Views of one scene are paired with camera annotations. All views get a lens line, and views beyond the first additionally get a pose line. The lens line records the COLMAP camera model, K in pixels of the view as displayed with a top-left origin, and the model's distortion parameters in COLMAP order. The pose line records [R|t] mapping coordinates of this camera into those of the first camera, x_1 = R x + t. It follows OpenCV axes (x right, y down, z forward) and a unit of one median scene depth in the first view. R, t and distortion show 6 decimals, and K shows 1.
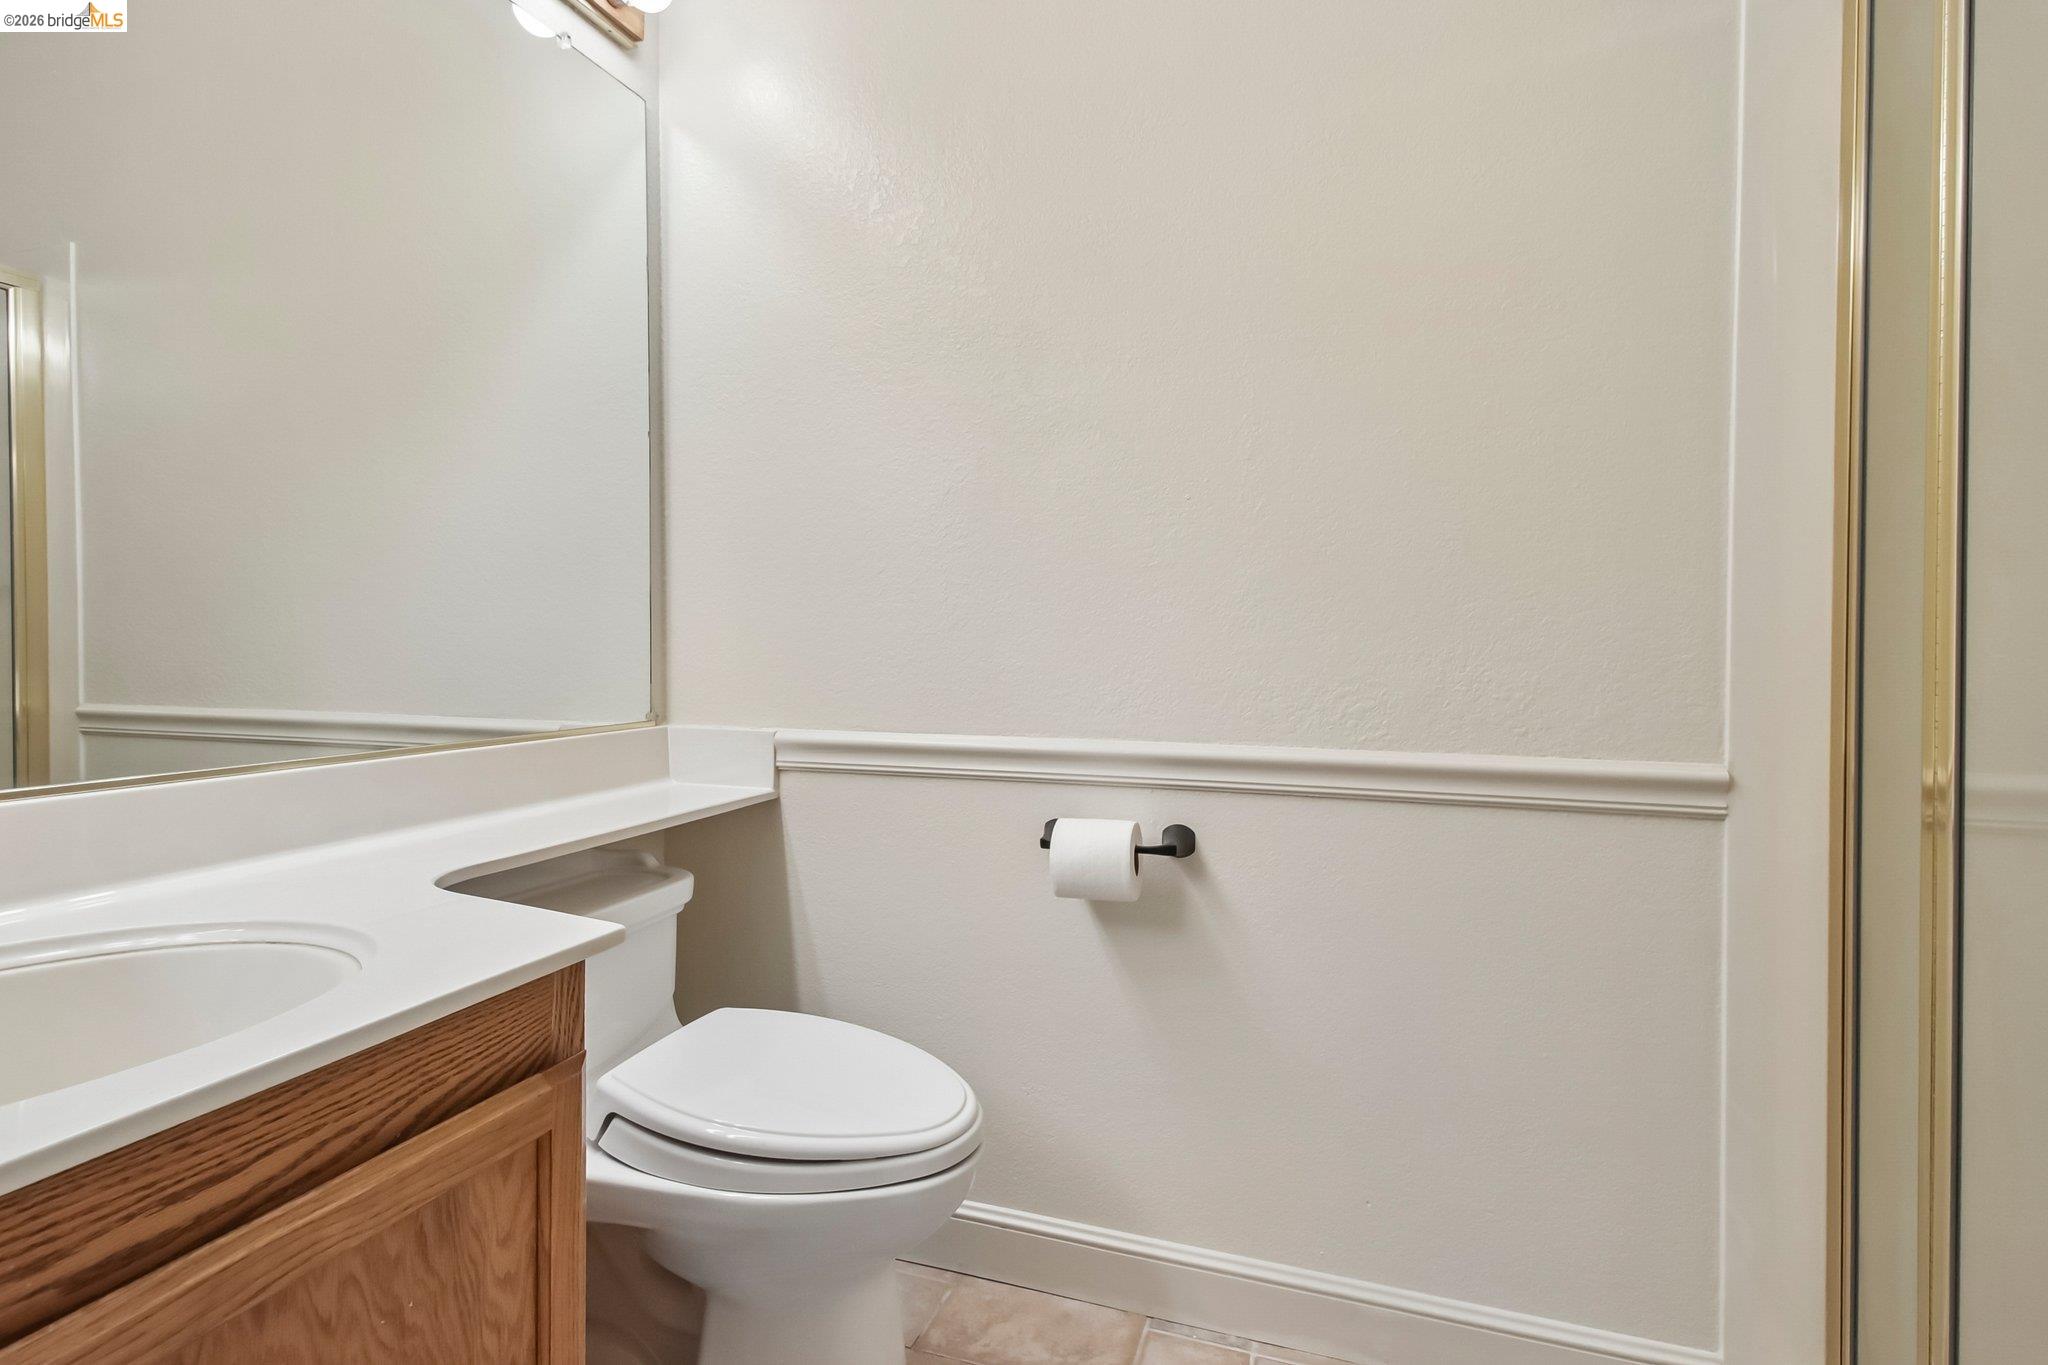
lens RADIAL K [[1012.3, 0, 1019.4], [0, 1012.3, 650.7], [0, 0, 1]] dist [0.025725, -0.008611]
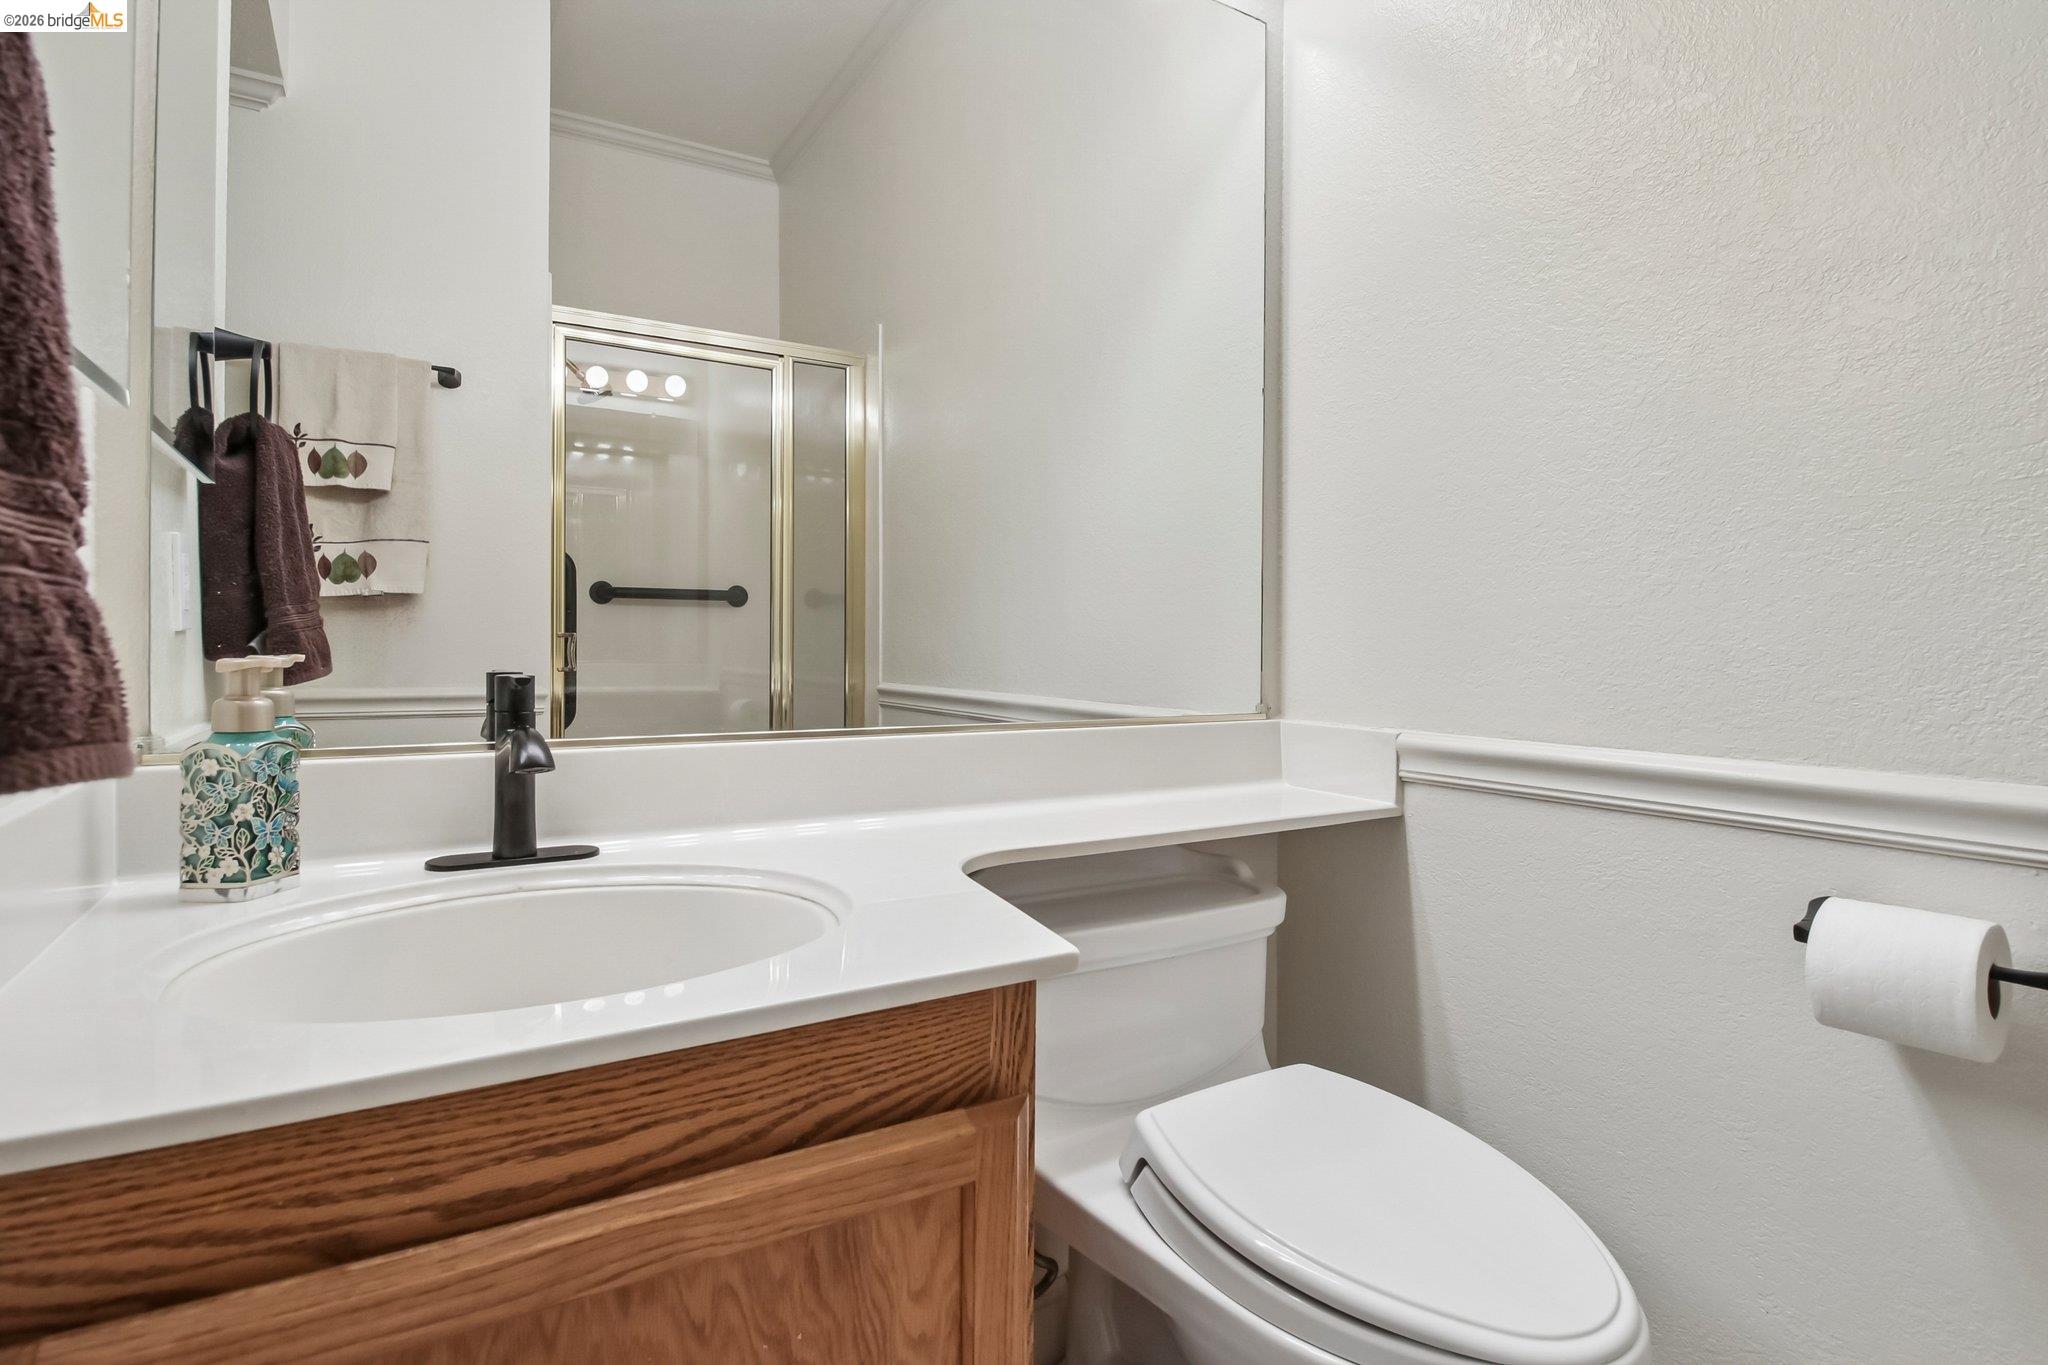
lens RADIAL K [[1026.7, 0, 1020.3], [0, 1026.7, 648.6], [0, 0, 1]] dist [0.012301, -0.019894]
pose [[0.773053, 0.004958, -0.634322, 0.104685], [-0.010115, 0.999939, -0.004511, 0.044483], [0.634260, 0.009903, 0.773056, 0.404842]]
